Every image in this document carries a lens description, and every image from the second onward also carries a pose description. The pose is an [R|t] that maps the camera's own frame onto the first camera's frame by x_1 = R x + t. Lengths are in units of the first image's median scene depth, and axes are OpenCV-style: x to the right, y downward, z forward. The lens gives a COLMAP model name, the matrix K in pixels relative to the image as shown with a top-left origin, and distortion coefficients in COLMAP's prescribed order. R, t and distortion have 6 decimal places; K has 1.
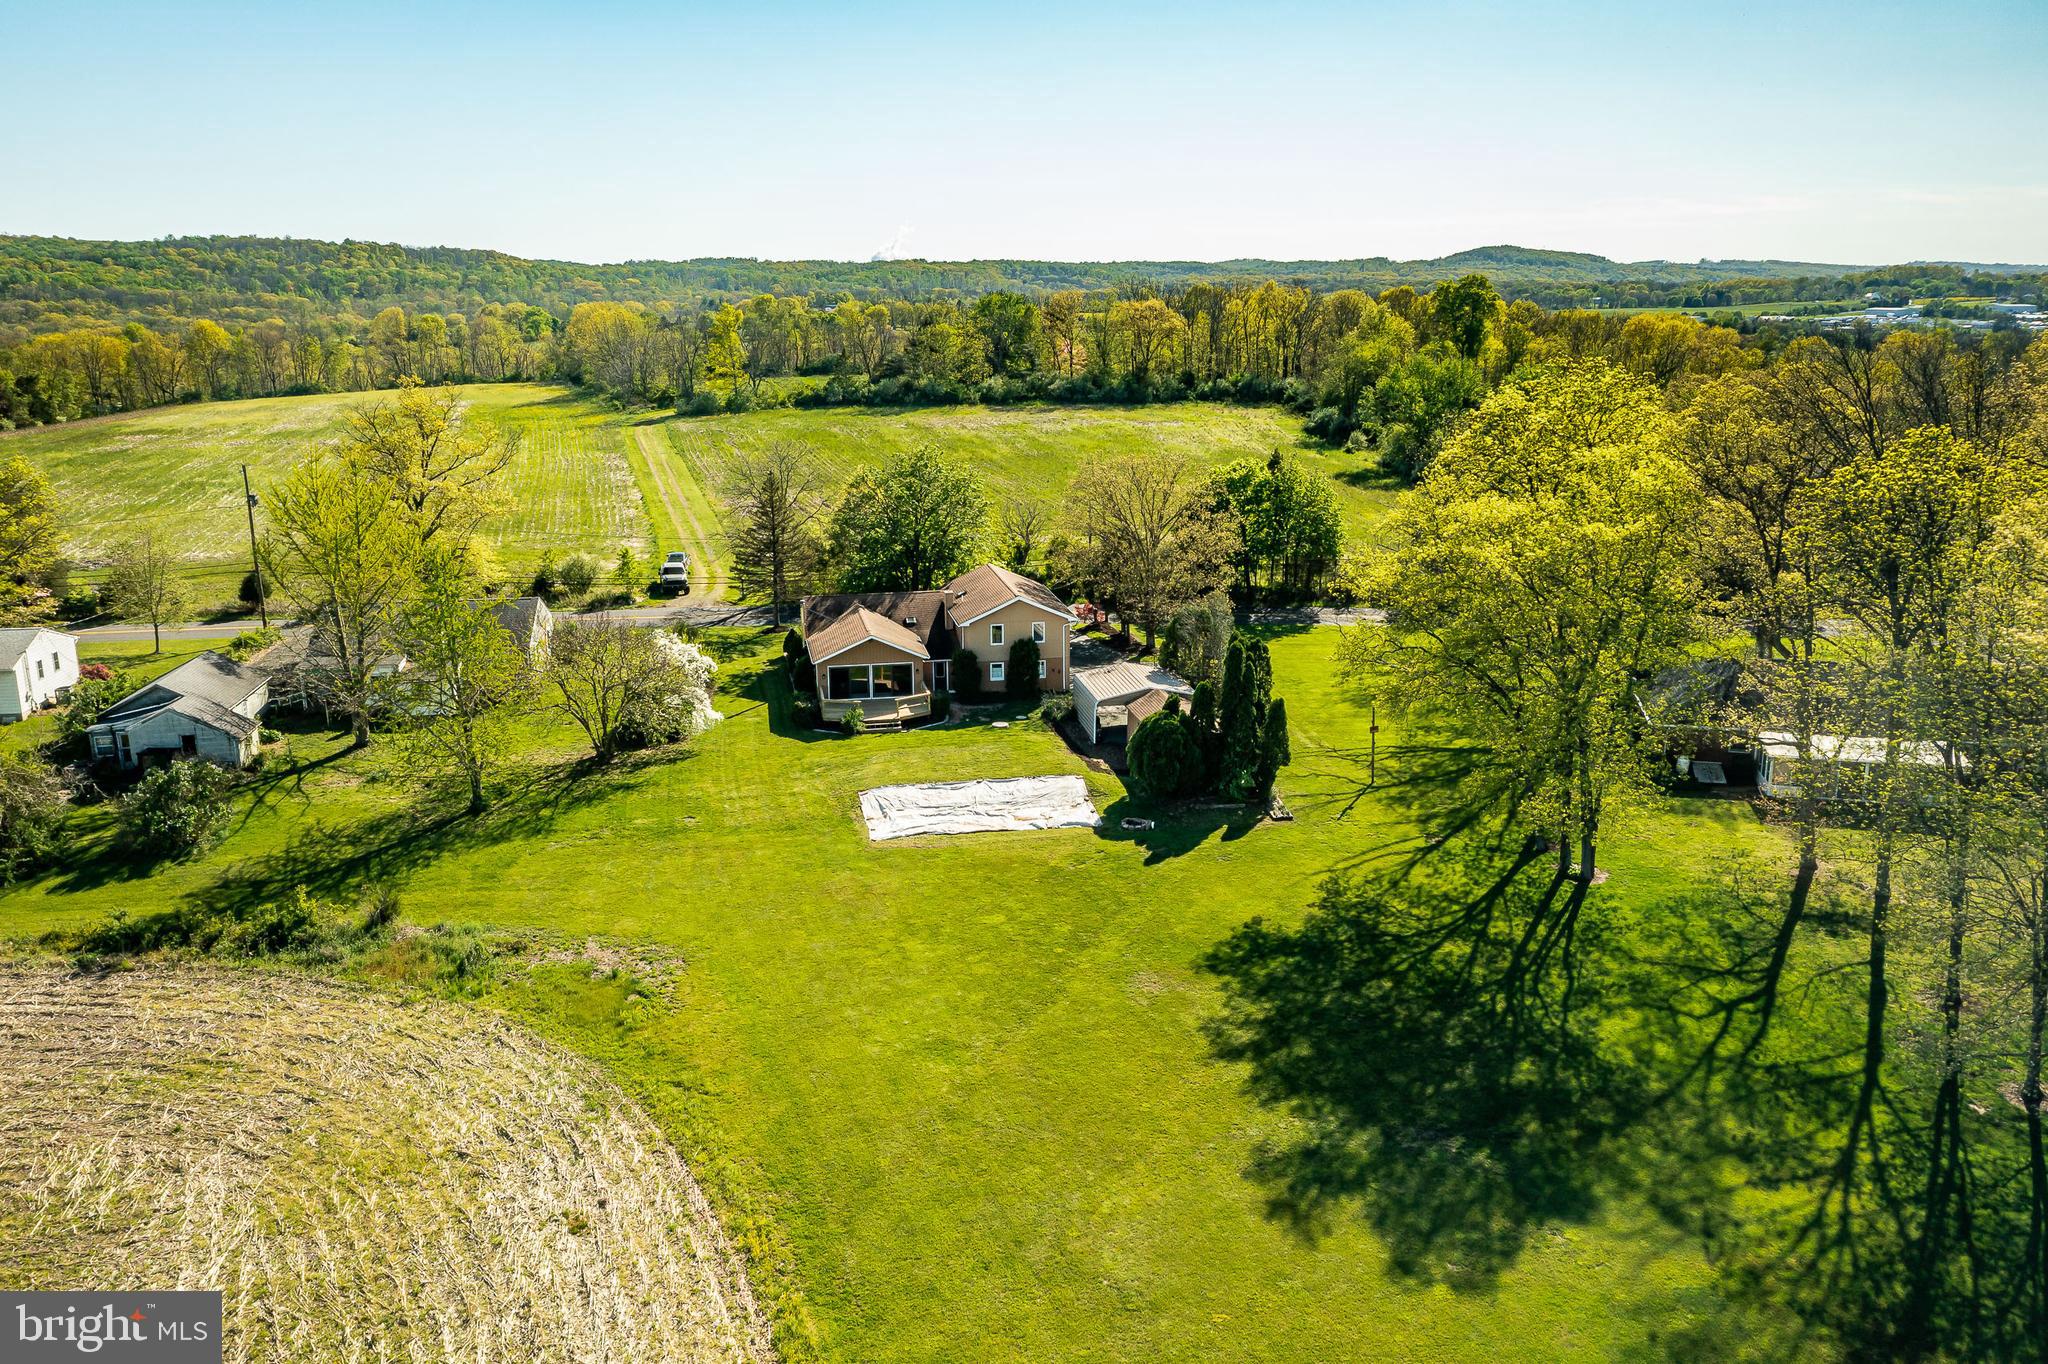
lens RADIAL K [[1627.5, 0, 1023.4], [0, 1627.5, 677.5], [0, 0, 1]] dist [-0.003847, 0.004558]
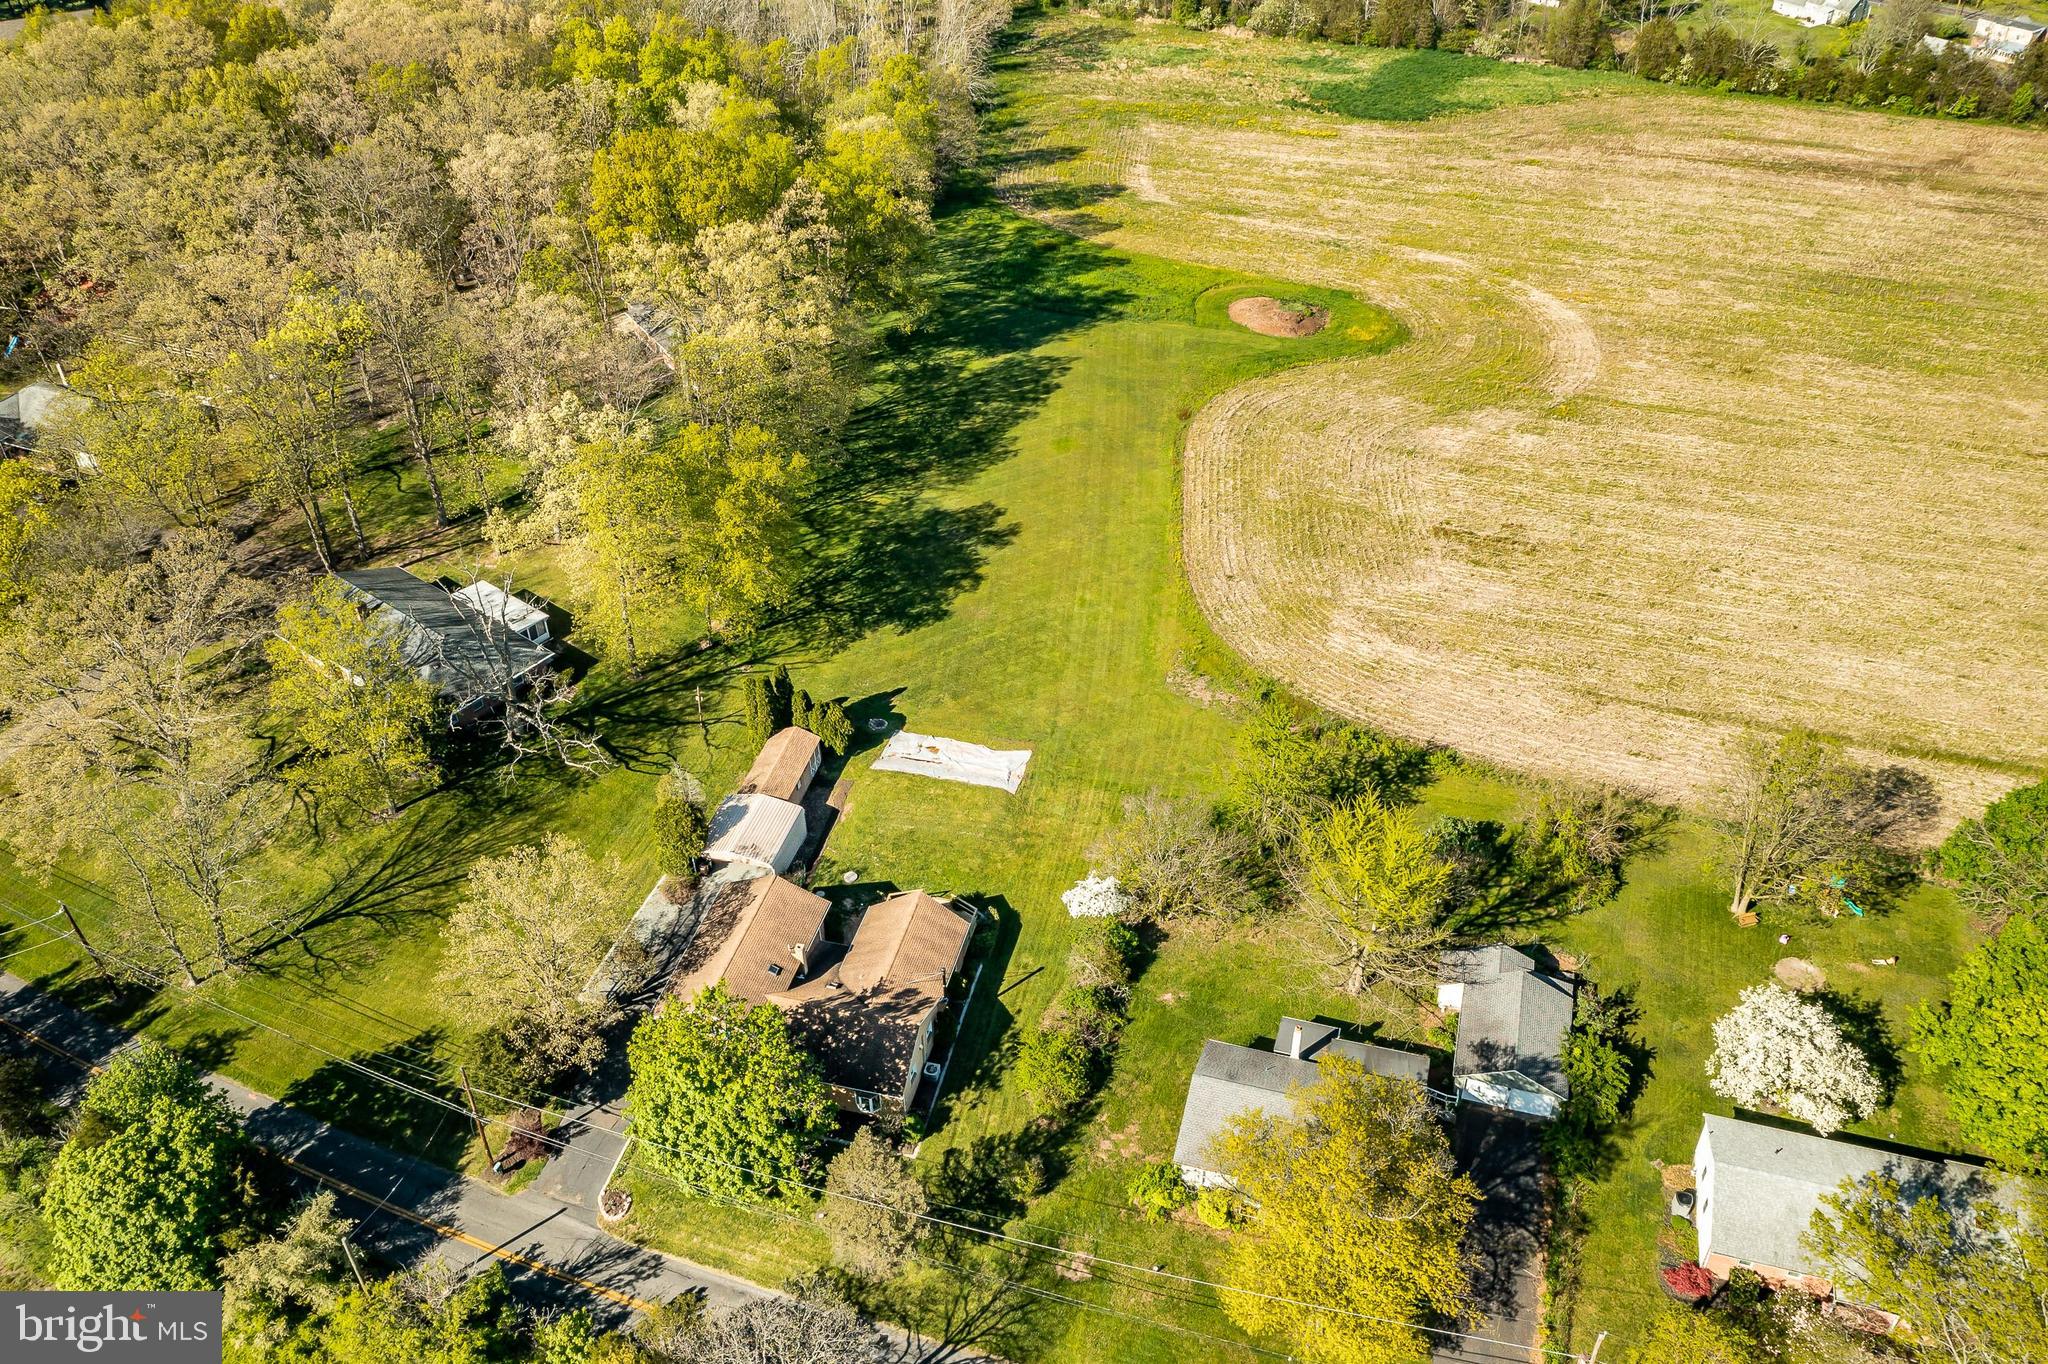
lens RADIAL K [[1620.2, 0, 1020.8], [0, 1620.2, 679.7], [0, 0, 1]] dist [-0.001984, -0.001979]
pose [[-0.907034, -0.245807, 0.341860, -0.363955], [0.117543, 0.631811, 0.766158, -0.700387], [-0.404318, 0.735115, -0.544181, 1.068182]]
